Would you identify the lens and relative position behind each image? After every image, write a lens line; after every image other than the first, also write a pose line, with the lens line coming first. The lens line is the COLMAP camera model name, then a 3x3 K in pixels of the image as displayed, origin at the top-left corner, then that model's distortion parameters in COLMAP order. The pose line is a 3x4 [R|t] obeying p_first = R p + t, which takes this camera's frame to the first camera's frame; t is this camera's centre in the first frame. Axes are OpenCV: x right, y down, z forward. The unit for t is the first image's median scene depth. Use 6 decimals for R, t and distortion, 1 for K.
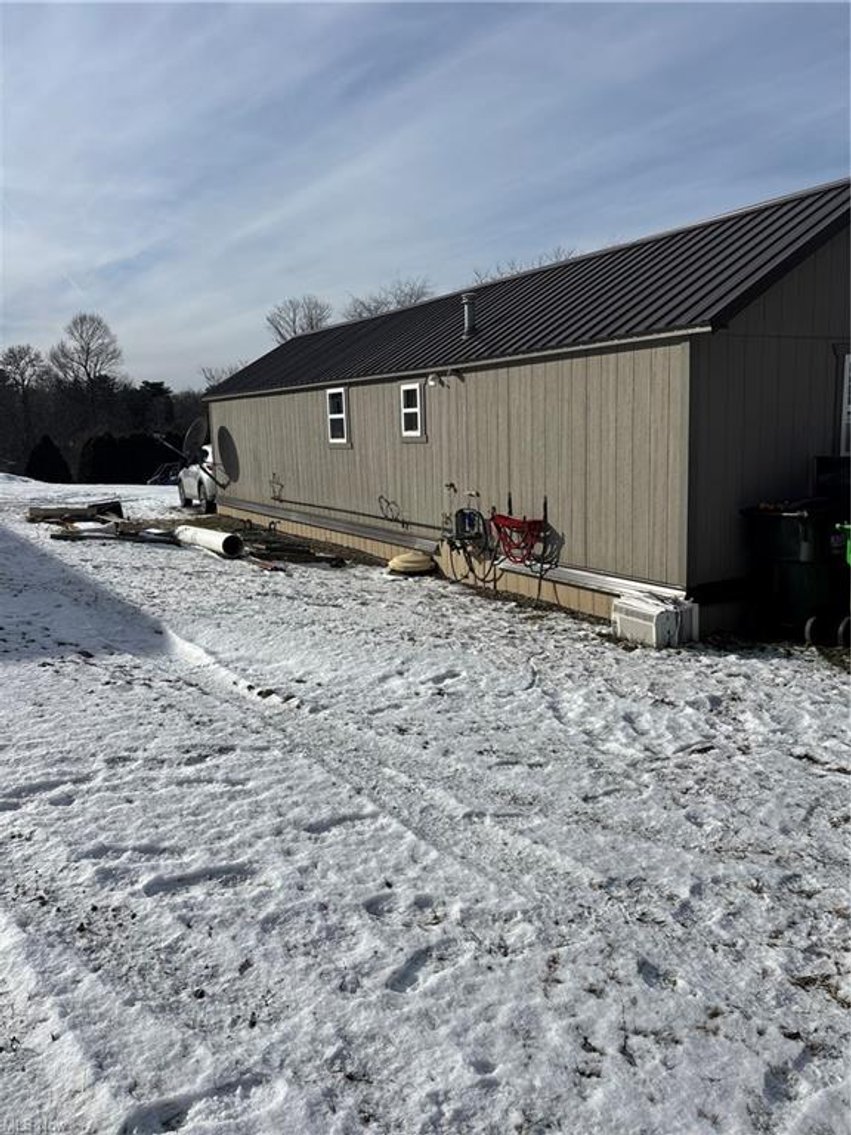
lens RADIAL K [[853.7, 0, 422.0], [0, 853.7, 574.4], [0, 0, 1]] dist [0.014707, -0.008061]
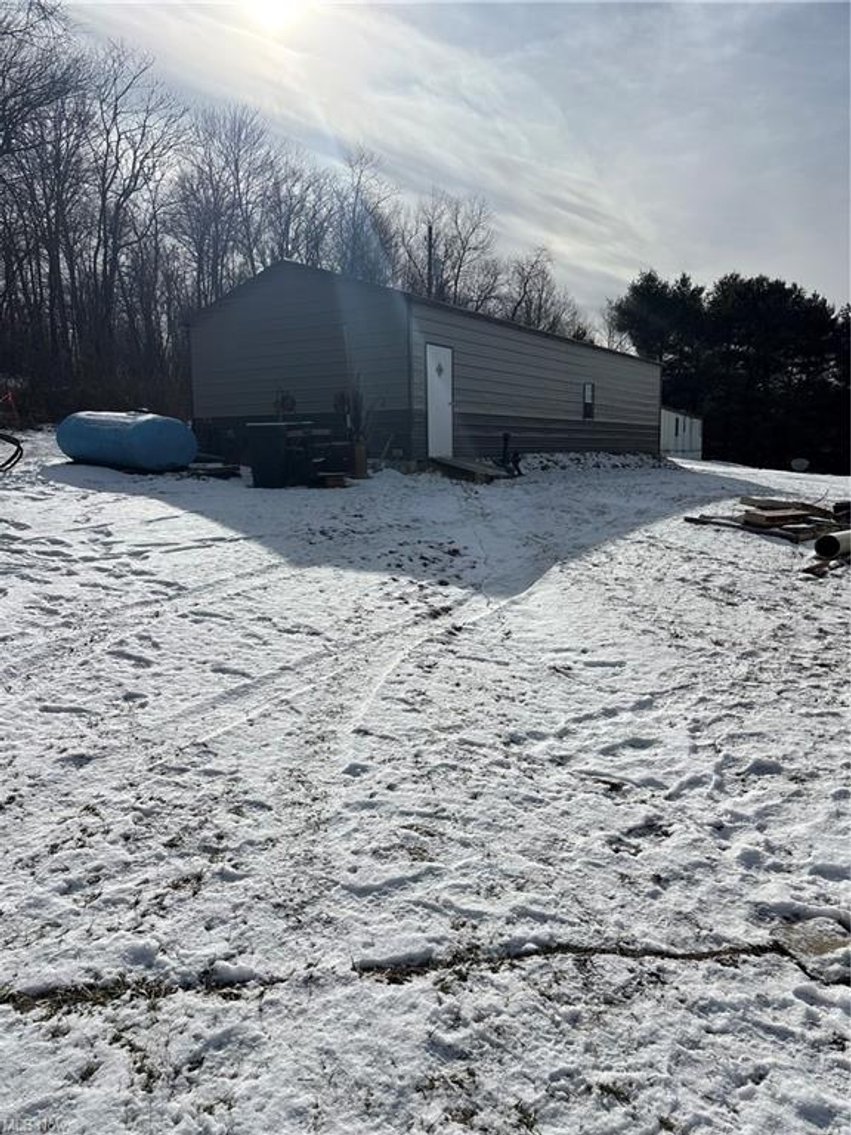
lens RADIAL K [[853.7, 0, 422.0], [0, 853.7, 574.4], [0, 0, 1]] dist [0.014707, -0.008061]
pose [[0.451379, 0.155034, -0.878761, 1.051366], [-0.160839, 0.982798, 0.090772, -0.048432], [0.877717, 0.100366, 0.468550, 0.467437]]
